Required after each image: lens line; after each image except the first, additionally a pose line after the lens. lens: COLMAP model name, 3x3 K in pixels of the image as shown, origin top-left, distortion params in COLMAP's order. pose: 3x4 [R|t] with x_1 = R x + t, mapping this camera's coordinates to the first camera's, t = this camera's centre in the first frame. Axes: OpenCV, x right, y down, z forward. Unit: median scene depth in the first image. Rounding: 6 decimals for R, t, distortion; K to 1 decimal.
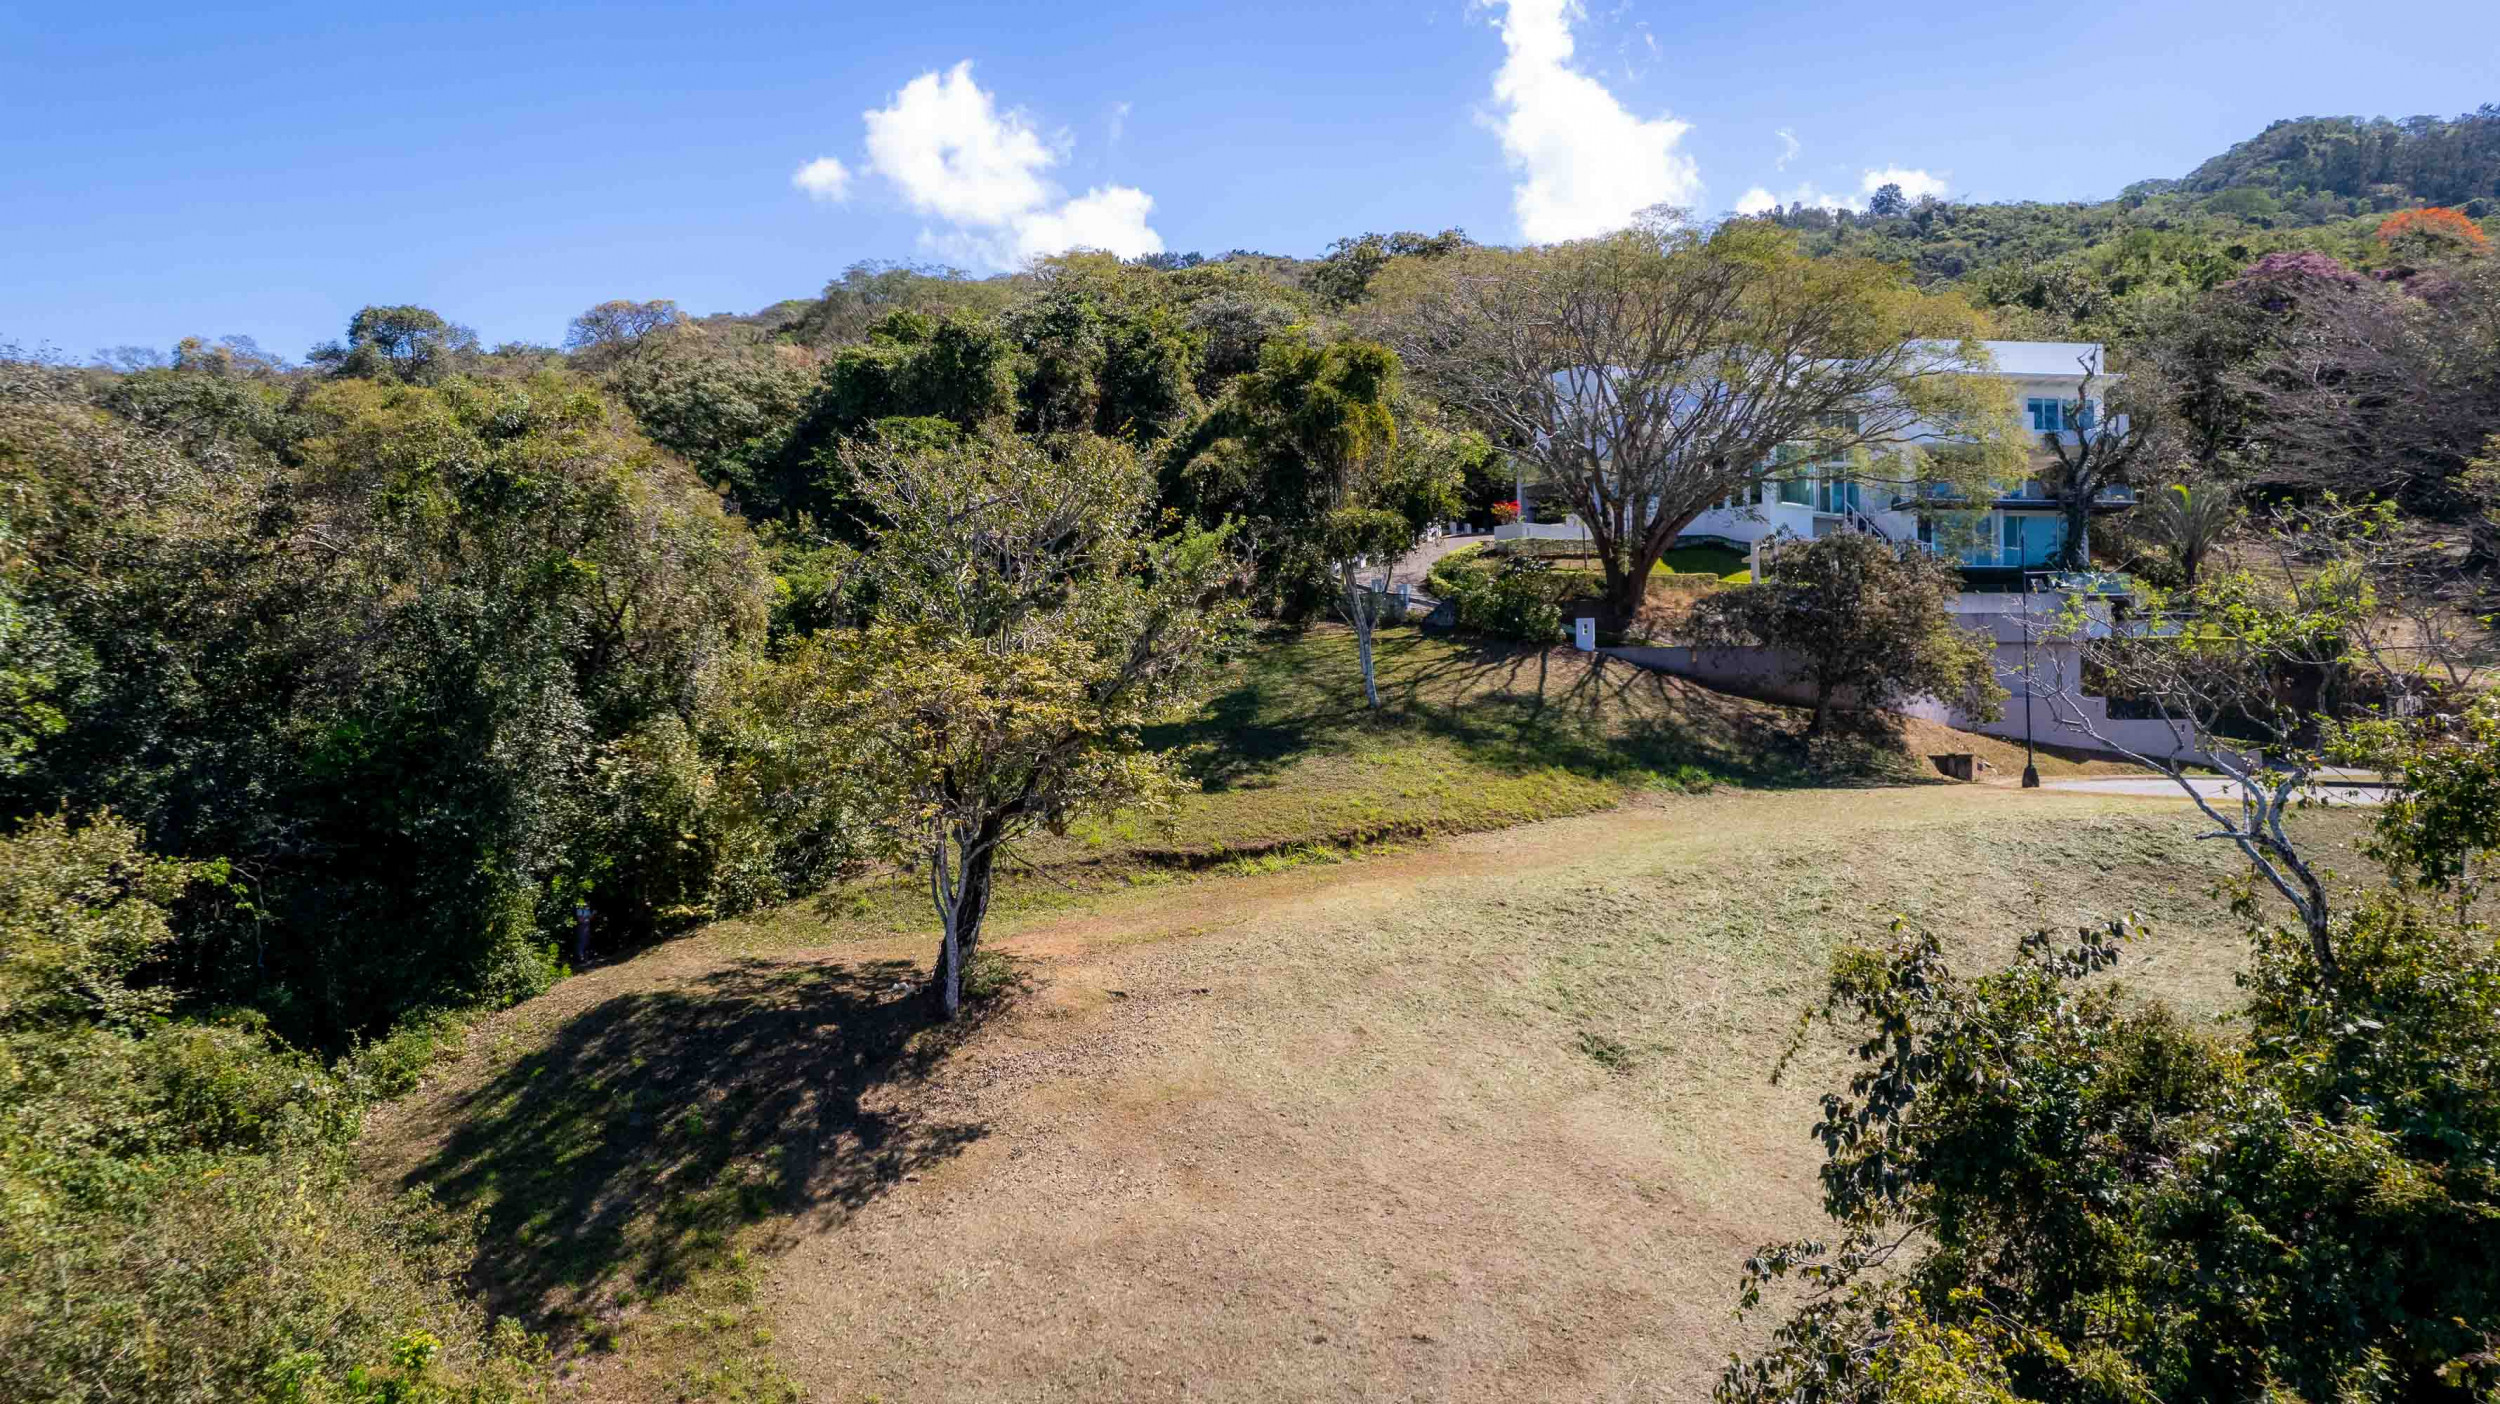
lens RADIAL K [[1603.8, 0, 1257.0], [0, 1603.8, 703.3], [0, 0, 1]] dist [-0.071959, 0.065701]
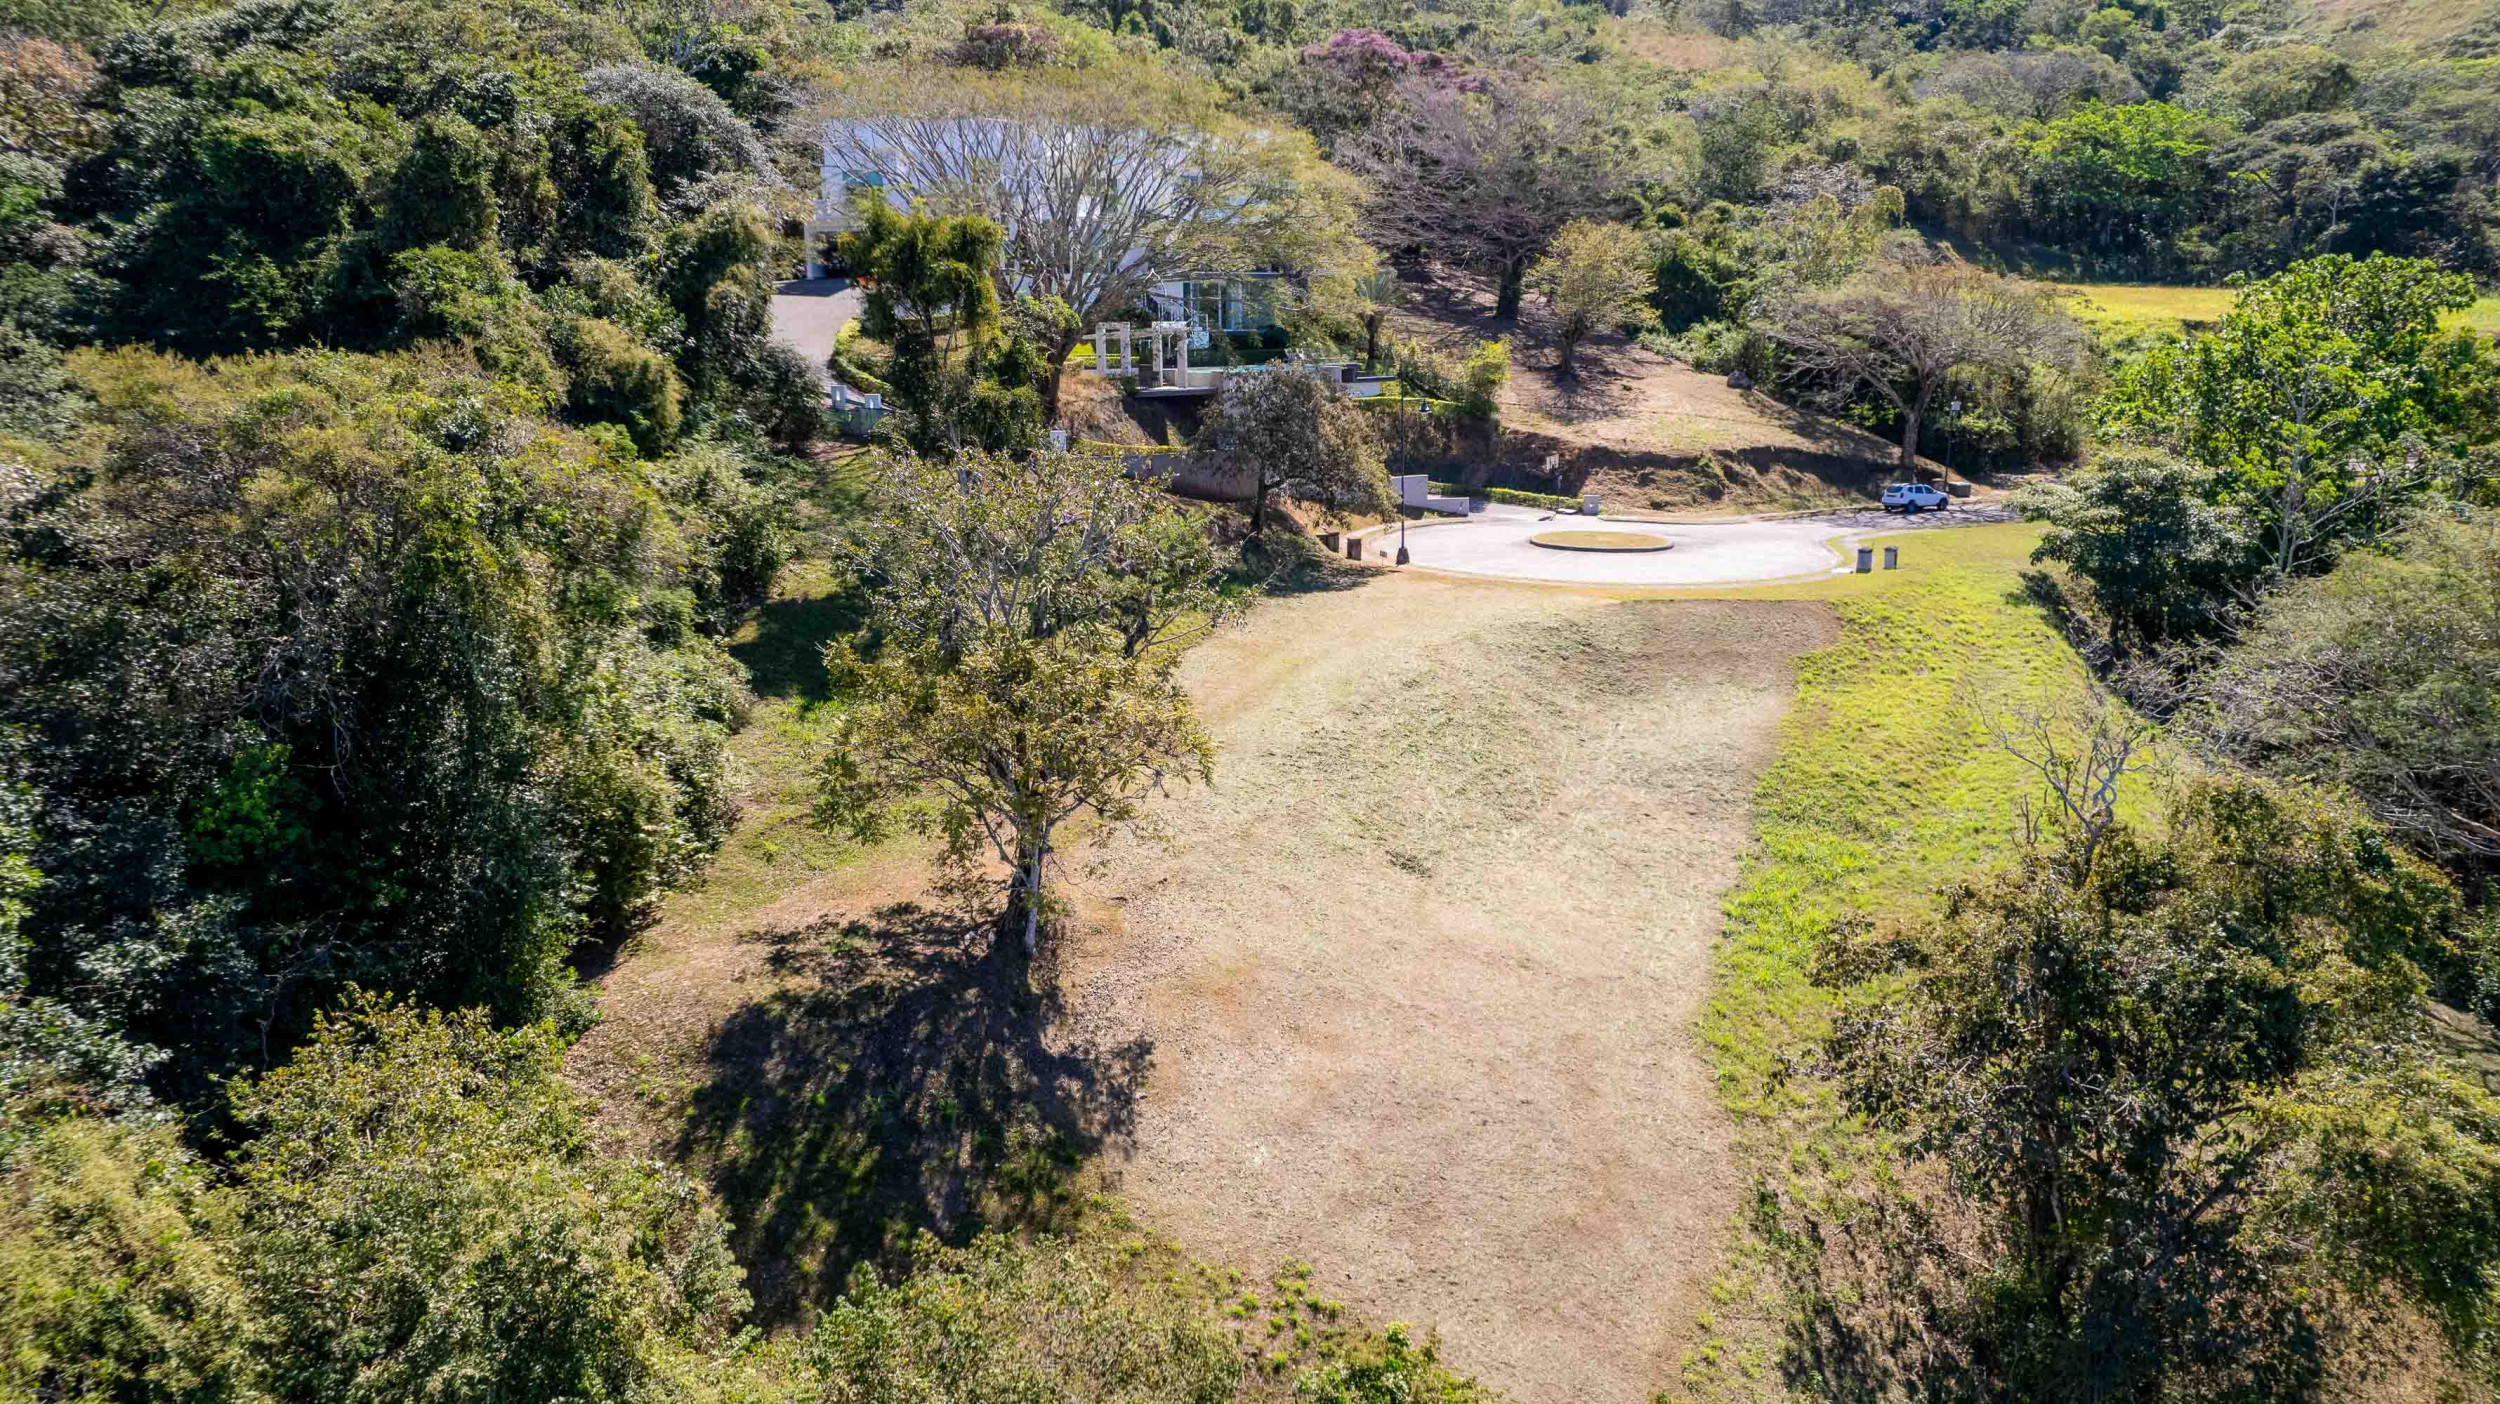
lens RADIAL K [[1603.8, 0, 1258.5], [0, 1603.8, 709.7], [0, 0, 1]] dist [-0.071959, 0.065701]
pose [[0.790881, -0.146118, 0.594270, -0.456883], [-0.003807, 0.969884, 0.243539, -0.165683], [-0.611958, -0.194872, 0.766506, 0.016367]]
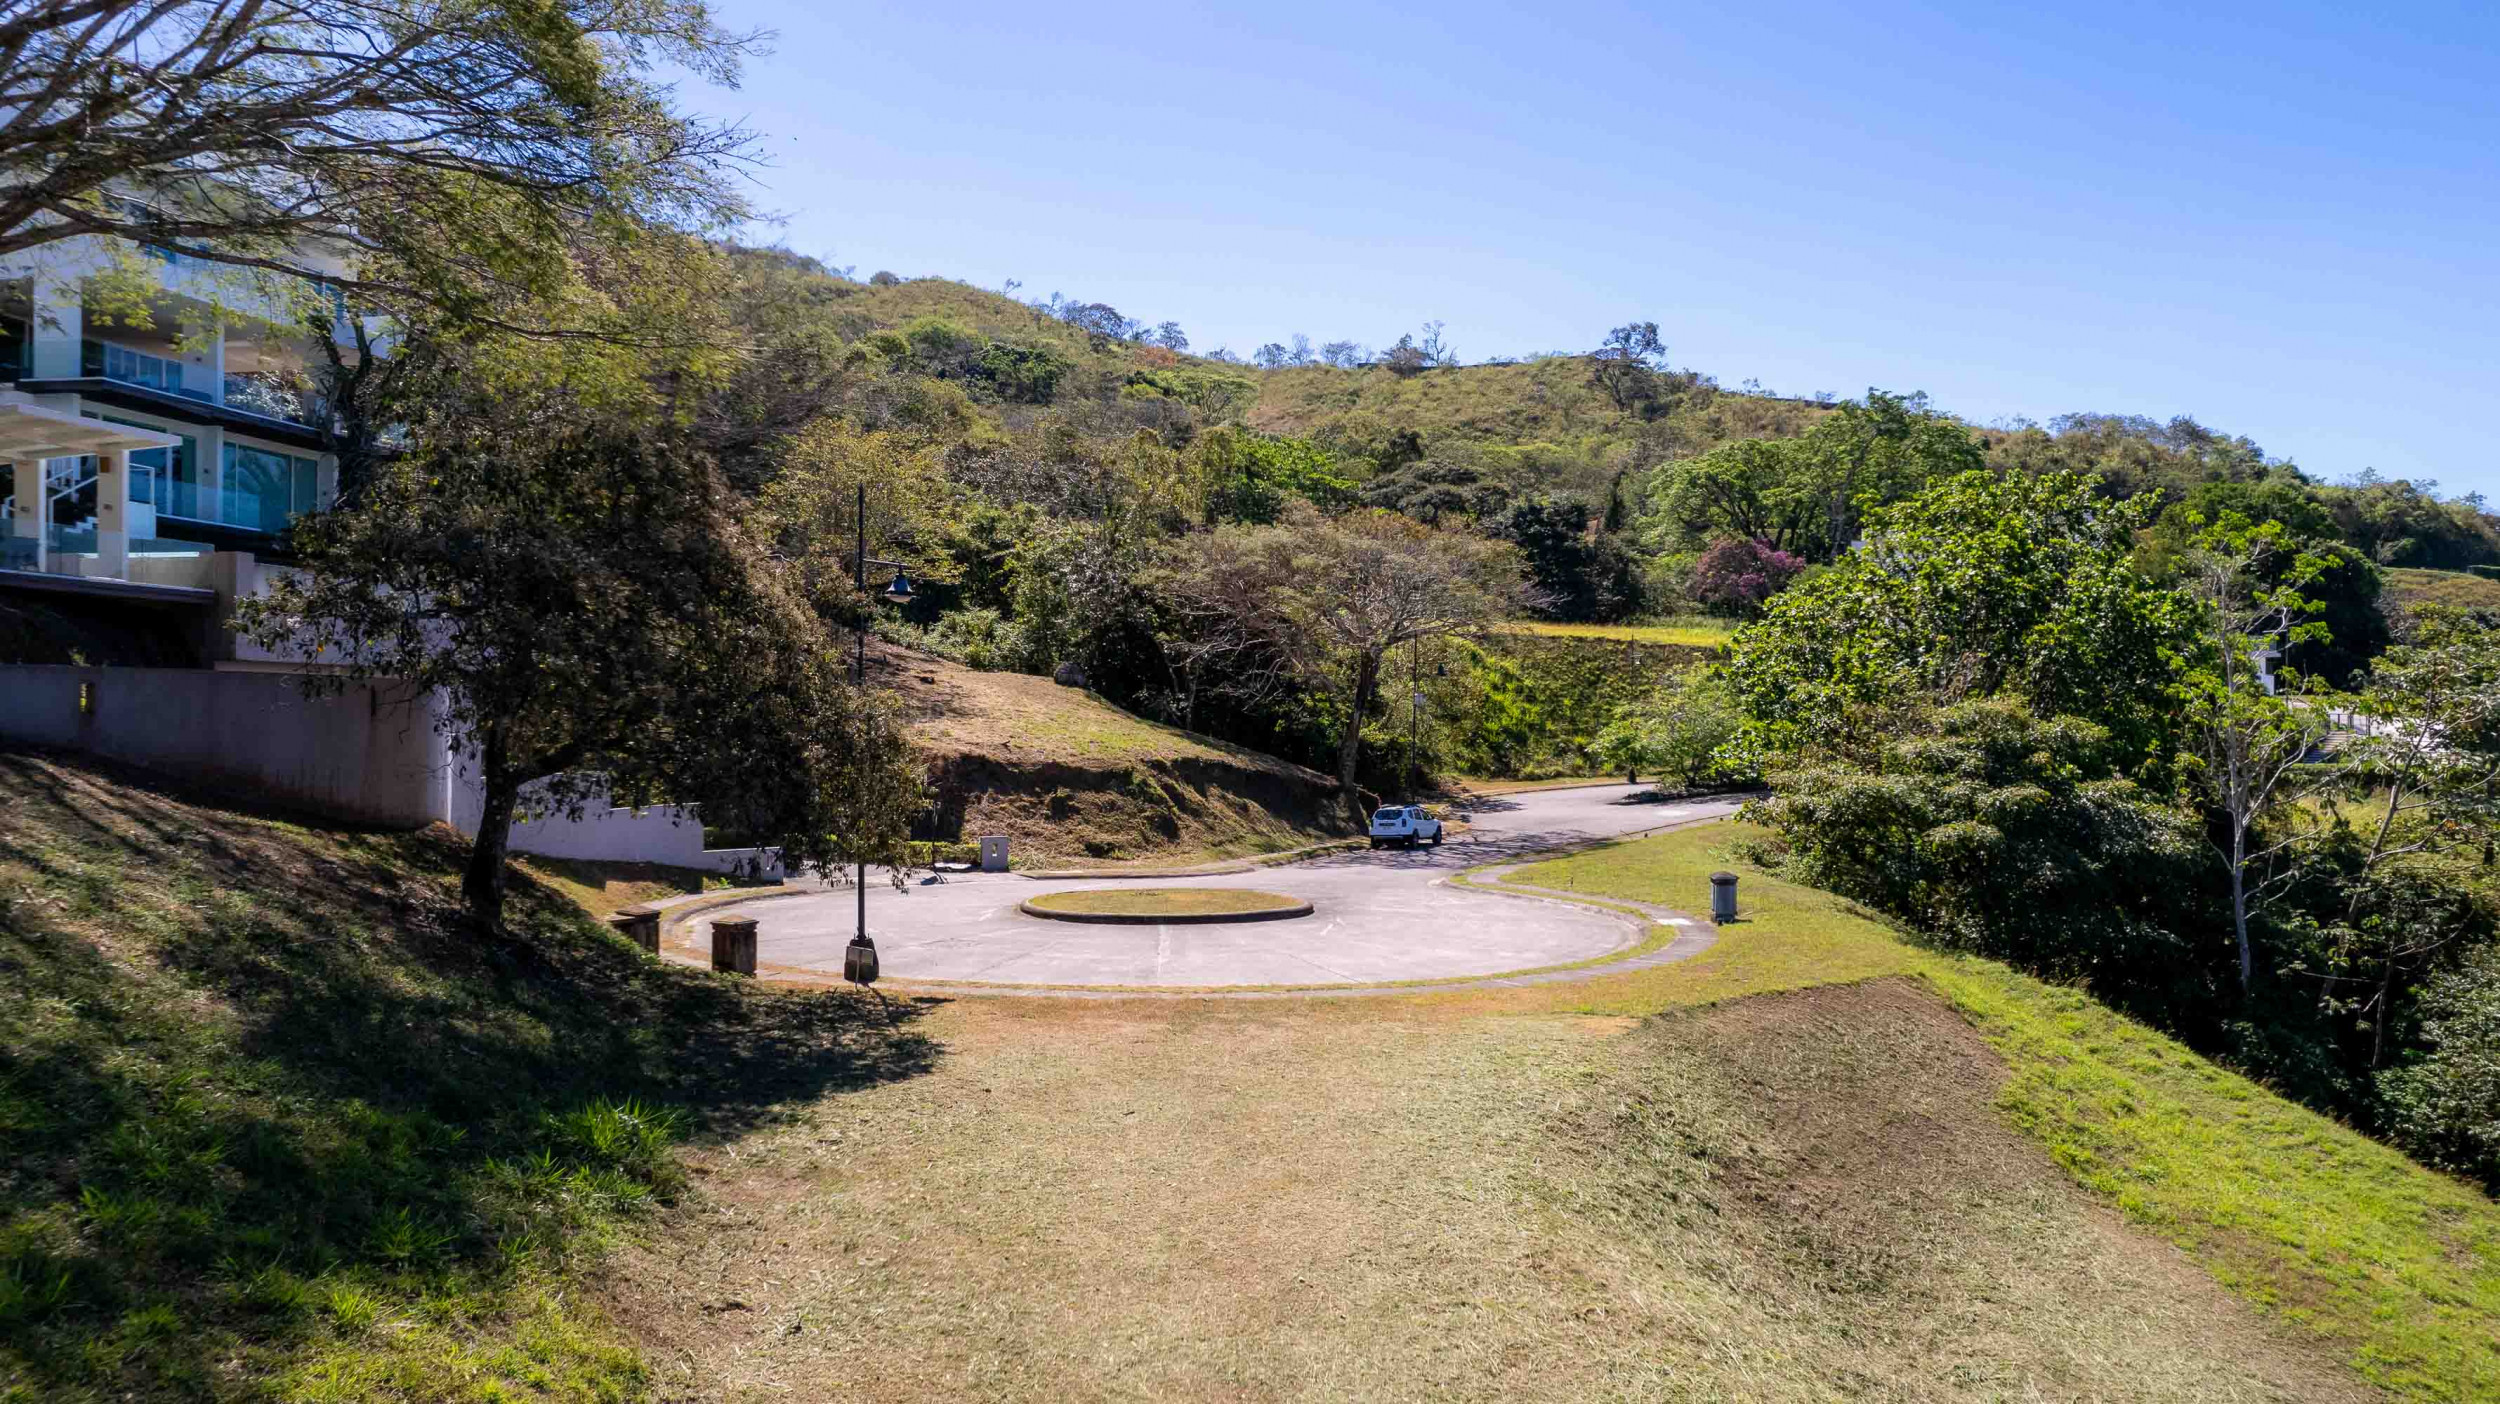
lens RADIAL K [[1603.8, 0, 1250.2], [0, 1603.8, 715.4], [0, 0, 1]] dist [-0.071959, 0.065701]
pose [[0.261337, 0.011058, 0.965184, 0.025694], [-0.023147, 0.999719, -0.005186, -0.036749], [-0.964970, -0.020986, 0.261520, 0.800242]]
